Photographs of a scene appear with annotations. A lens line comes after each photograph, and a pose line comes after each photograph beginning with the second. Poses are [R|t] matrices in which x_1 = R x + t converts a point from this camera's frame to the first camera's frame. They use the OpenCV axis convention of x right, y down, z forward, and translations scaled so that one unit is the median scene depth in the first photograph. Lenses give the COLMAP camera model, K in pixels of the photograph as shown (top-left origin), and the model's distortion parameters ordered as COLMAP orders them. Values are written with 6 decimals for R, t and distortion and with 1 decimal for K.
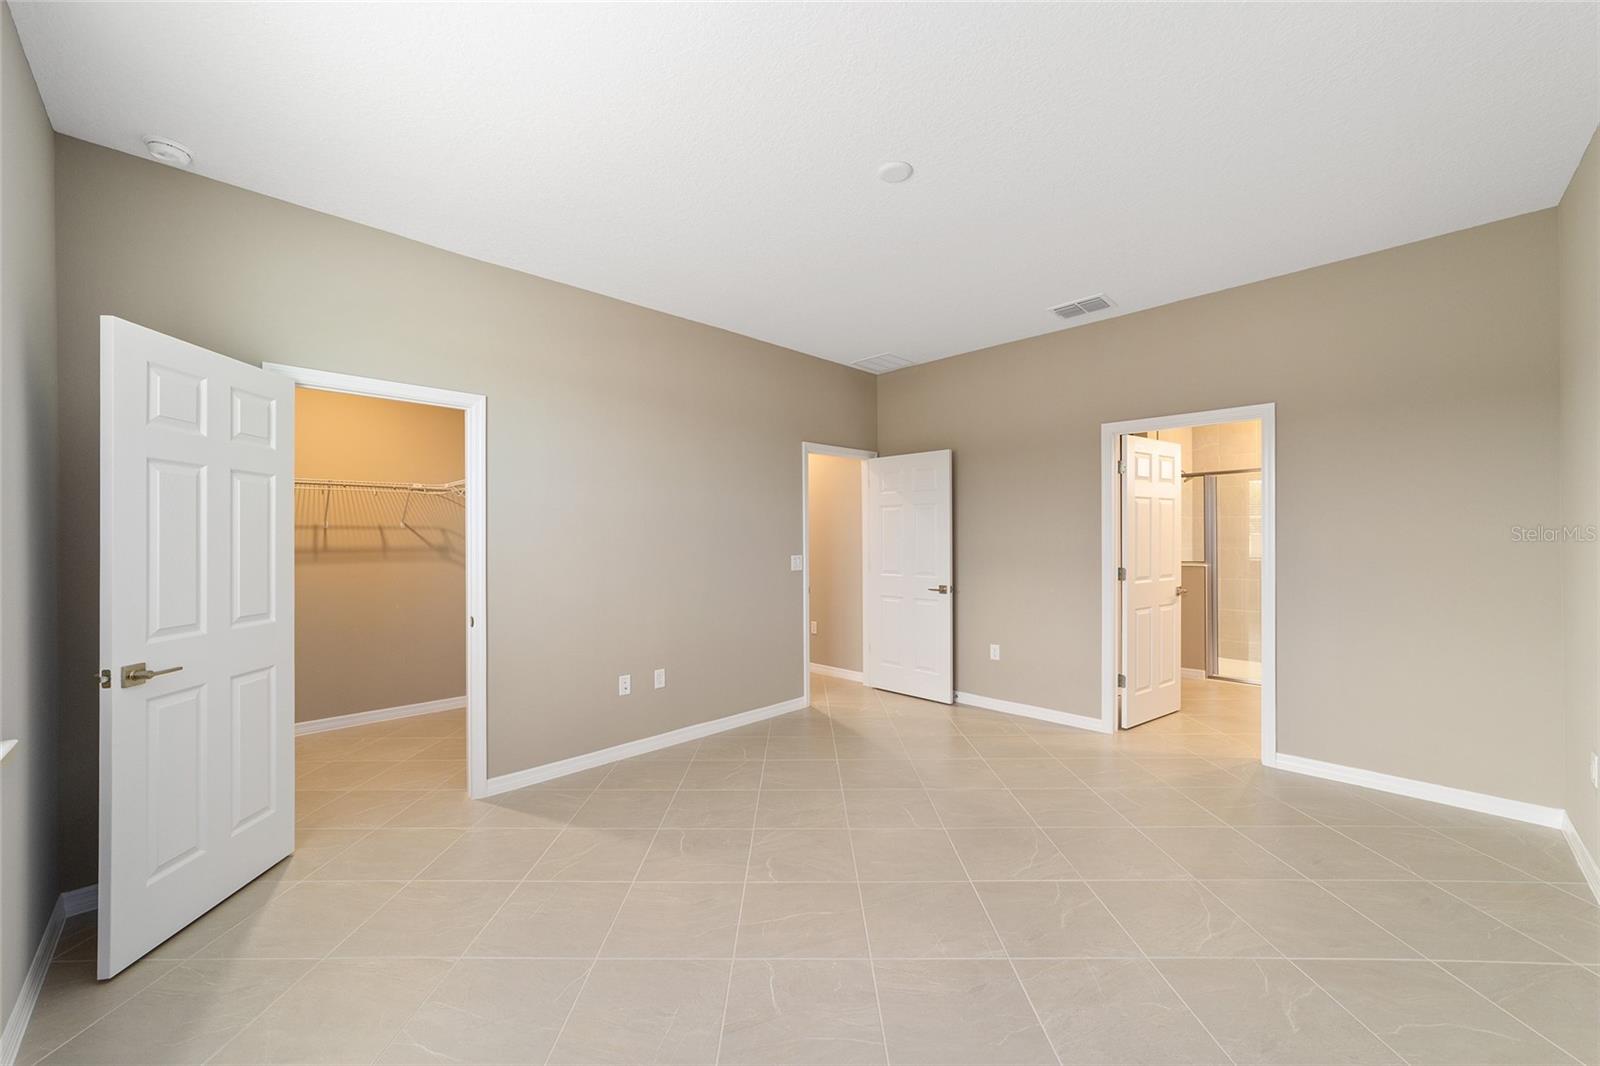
lens RADIAL K [[616.6, 0, 796.6], [0, 616.6, 536.3], [0, 0, 1]] dist [-0.003848, 0.002626]
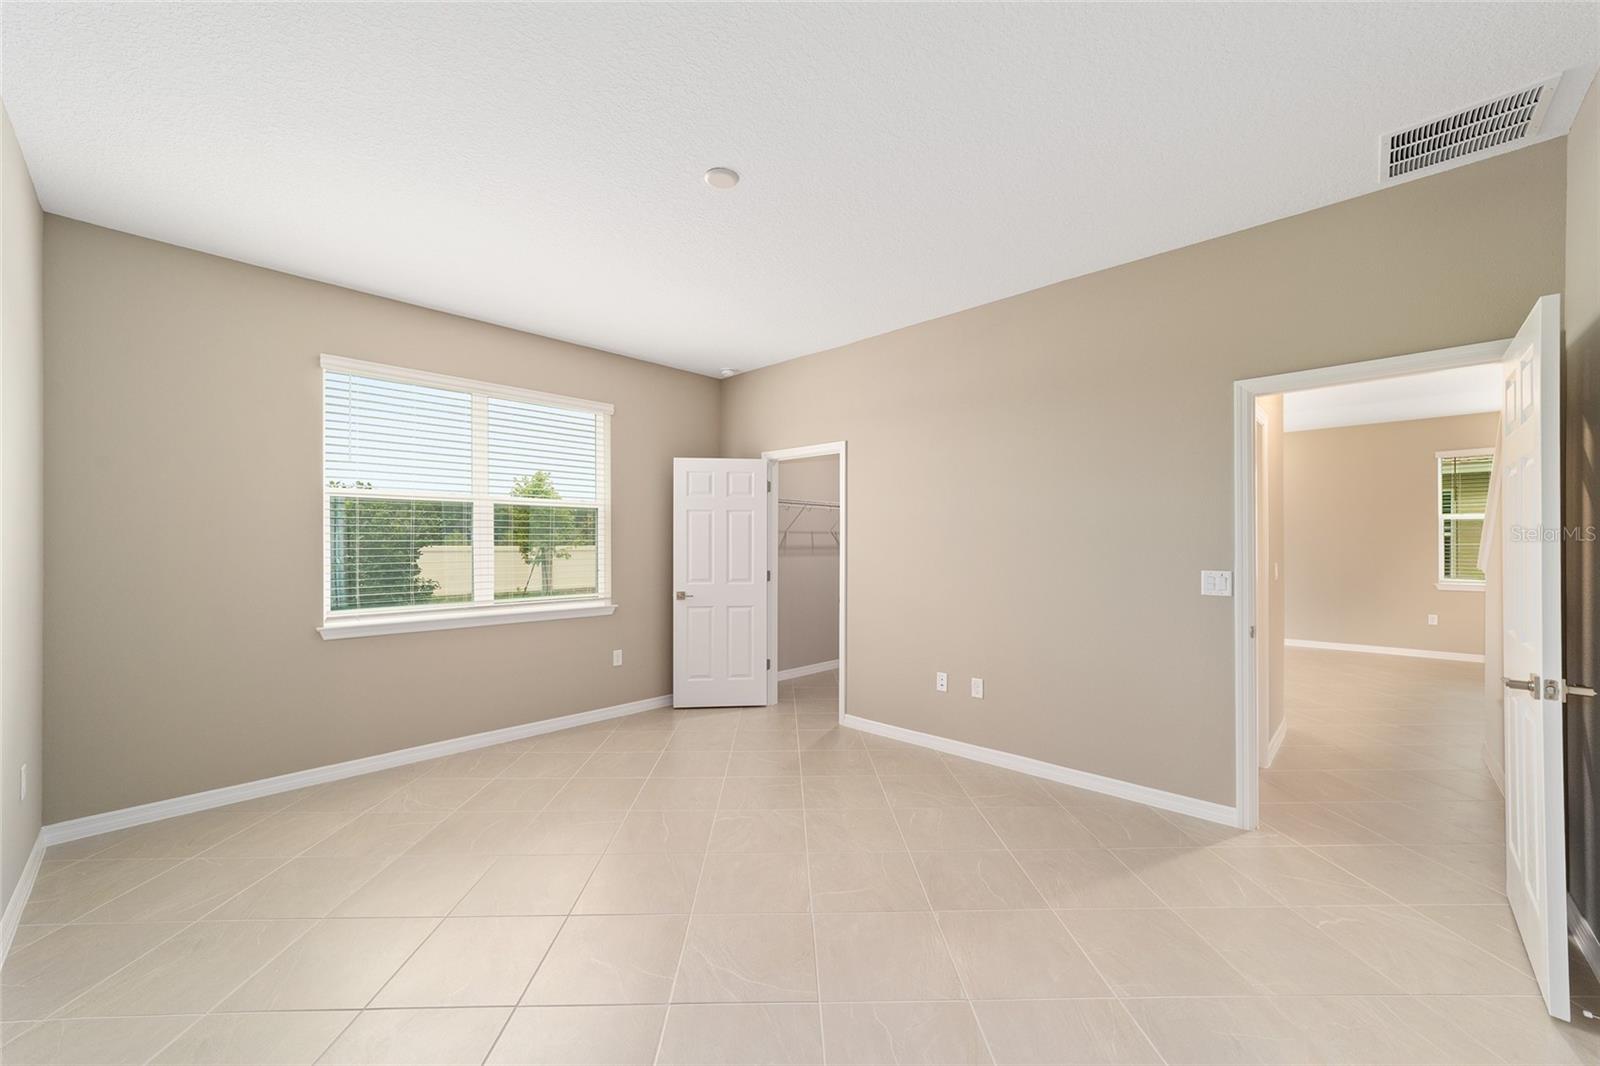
lens RADIAL K [[616.6, 0, 796.1], [0, 616.6, 536.9], [0, 0, 1]] dist [-0.003848, 0.002626]
pose [[0.029978, -0.003678, -0.999544, 0.908133], [0.004020, 0.999986, -0.003559, -0.004545], [0.999542, -0.003912, 0.029992, 0.849106]]
